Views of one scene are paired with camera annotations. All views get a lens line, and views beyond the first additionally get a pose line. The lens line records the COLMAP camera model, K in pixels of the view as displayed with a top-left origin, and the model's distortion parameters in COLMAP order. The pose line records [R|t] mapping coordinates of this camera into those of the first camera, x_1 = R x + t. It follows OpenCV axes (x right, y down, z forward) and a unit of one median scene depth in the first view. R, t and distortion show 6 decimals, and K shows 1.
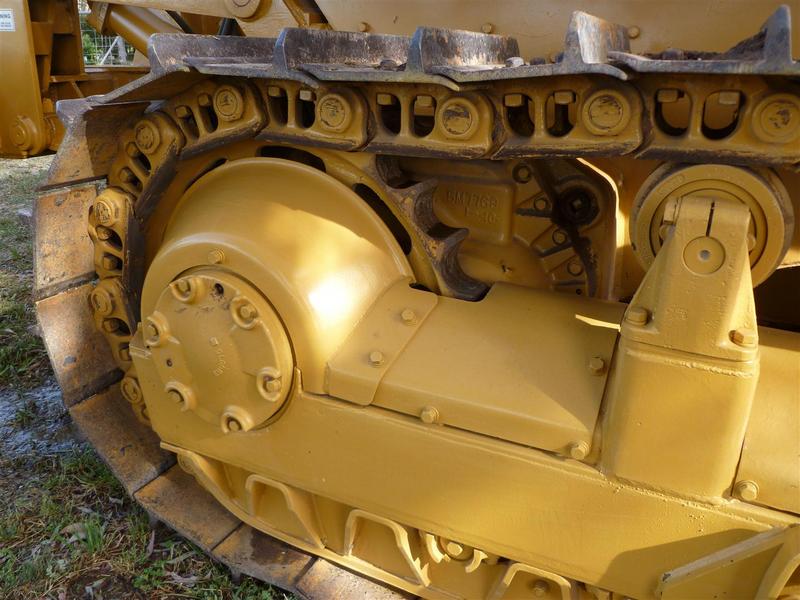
lens RADIAL K [[666.8, 0, 401.7], [0, 666.8, 295.0], [0, 0, 1]] dist [-0.064983, 0.000312]
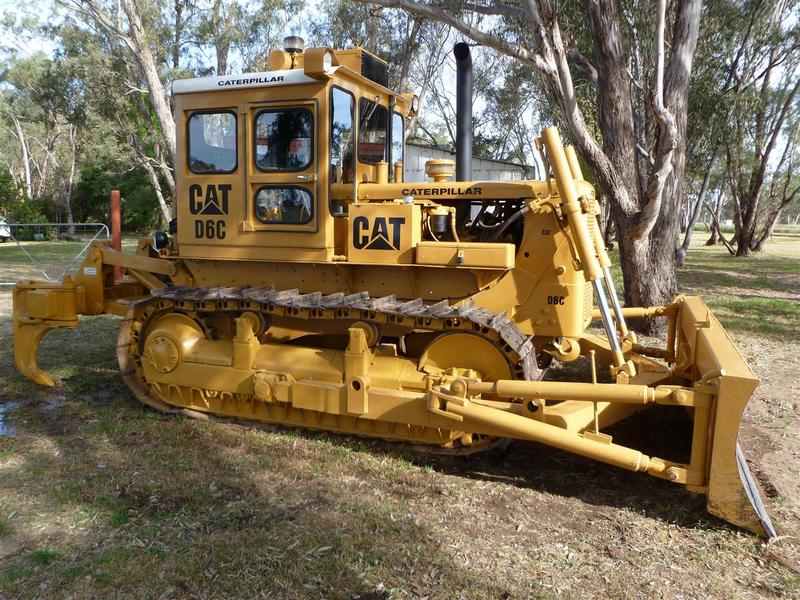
lens RADIAL K [[666.8, 0, 396.0], [0, 666.8, 301.9], [0, 0, 1]] dist [-0.064983, 0.000312]
pose [[0.996239, -0.025871, 0.082693, 0.941896], [0.043551, 0.974577, -0.219780, 0.786485], [-0.074904, 0.222555, 0.972038, -3.566579]]
